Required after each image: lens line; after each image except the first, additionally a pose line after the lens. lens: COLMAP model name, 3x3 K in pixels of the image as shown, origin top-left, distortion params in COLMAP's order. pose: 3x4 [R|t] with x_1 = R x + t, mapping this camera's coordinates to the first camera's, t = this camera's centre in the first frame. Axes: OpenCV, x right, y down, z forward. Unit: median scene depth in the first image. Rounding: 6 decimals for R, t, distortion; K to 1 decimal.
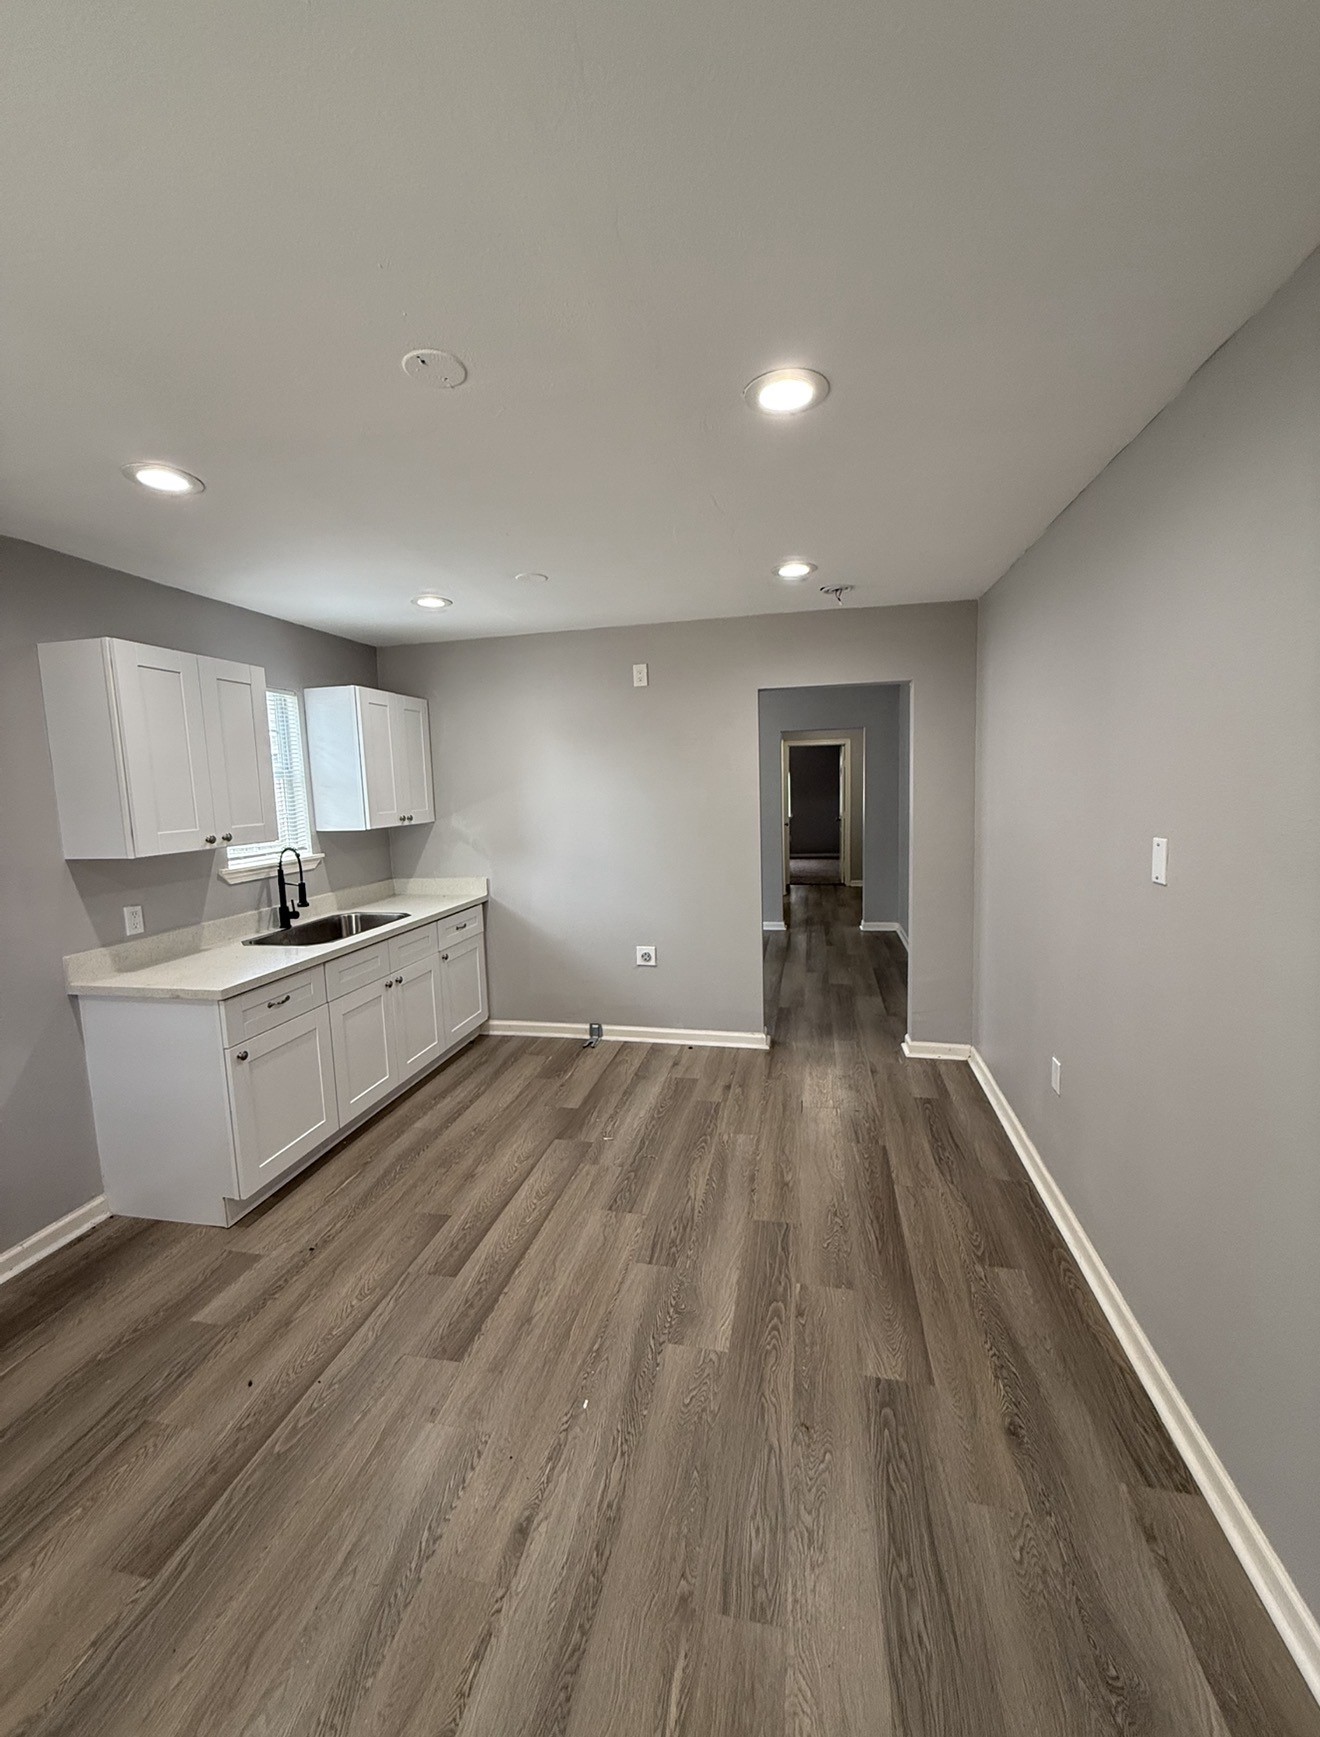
lens RADIAL K [[708.7, 0, 658.6], [0, 708.7, 866.7], [0, 0, 1]] dist [0.008835, -0.000427]
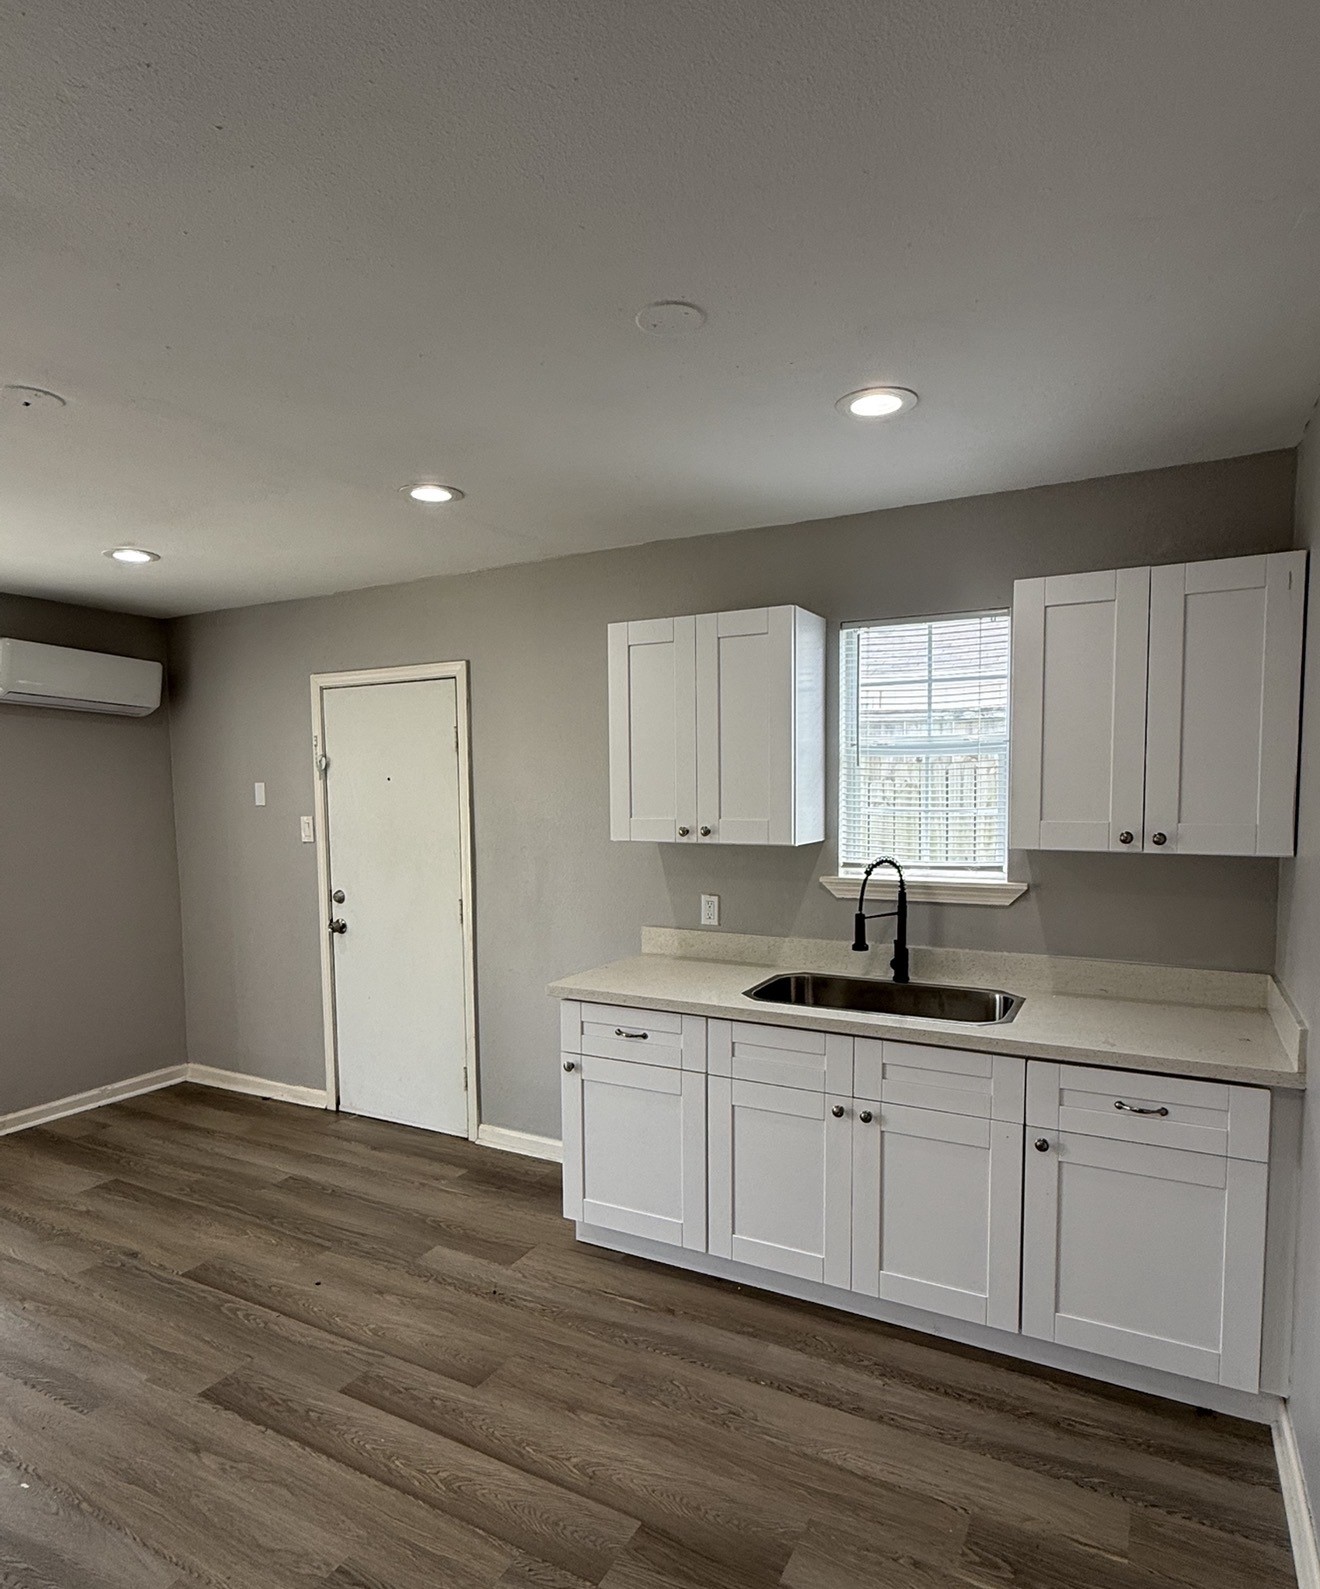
lens RADIAL K [[929.0, 0, 655.7], [0, 929.0, 858.4], [0, 0, 1]] dist [0.002340, -0.000997]
pose [[-0.277952, 0.111361, -0.954118, 0.459916], [-0.096540, 0.984990, 0.143088, -0.166731], [0.955731, 0.131882, -0.263029, 1.294508]]
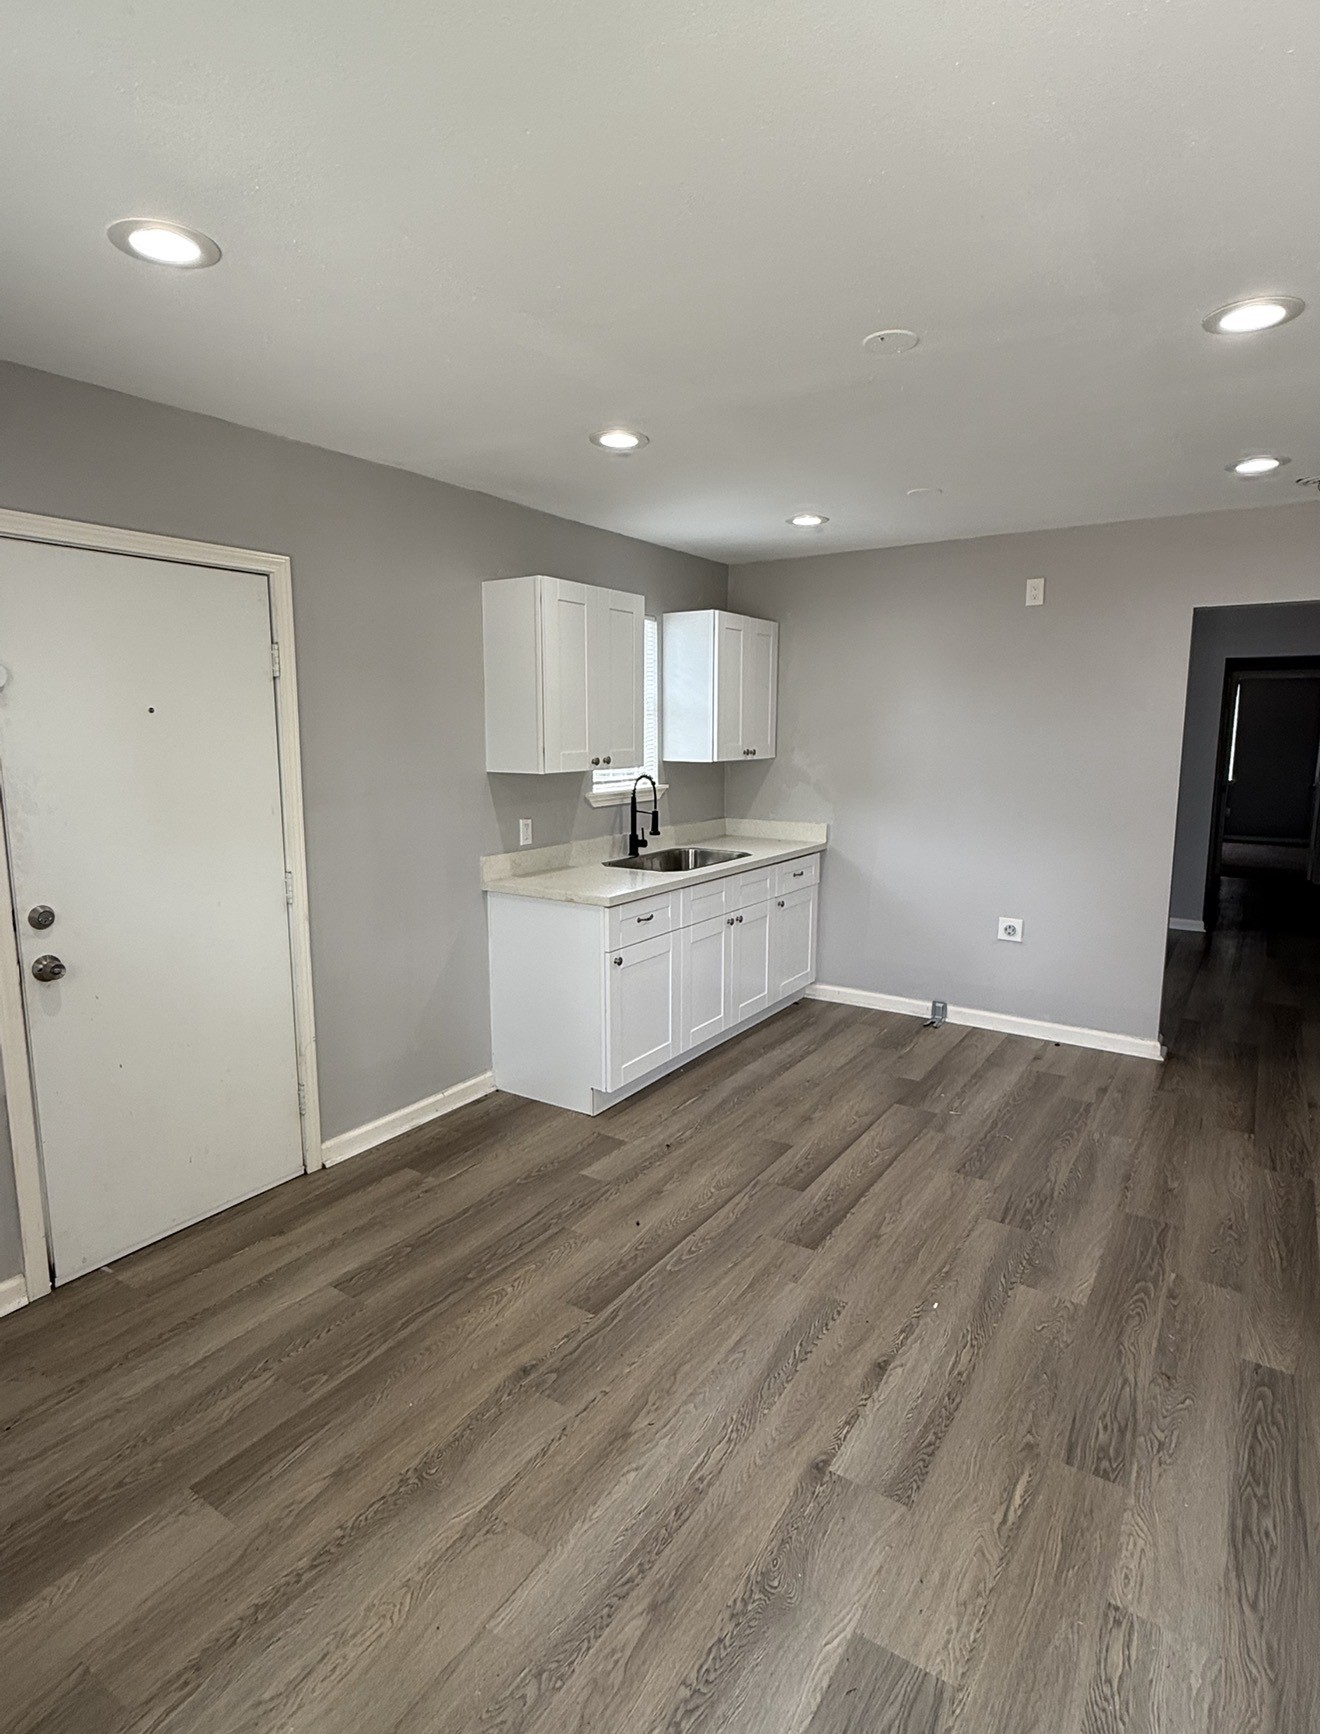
lens RADIAL K [[938.6, 0, 657.3], [0, 938.6, 868.6], [0, 0, 1]] dist [0.000324, -0.000048]
pose [[0.932168, 0.086591, -0.351519, -0.035968], [-0.072962, 0.995985, 0.051862, 0.043136], [0.354599, -0.022696, 0.934743, -0.292295]]
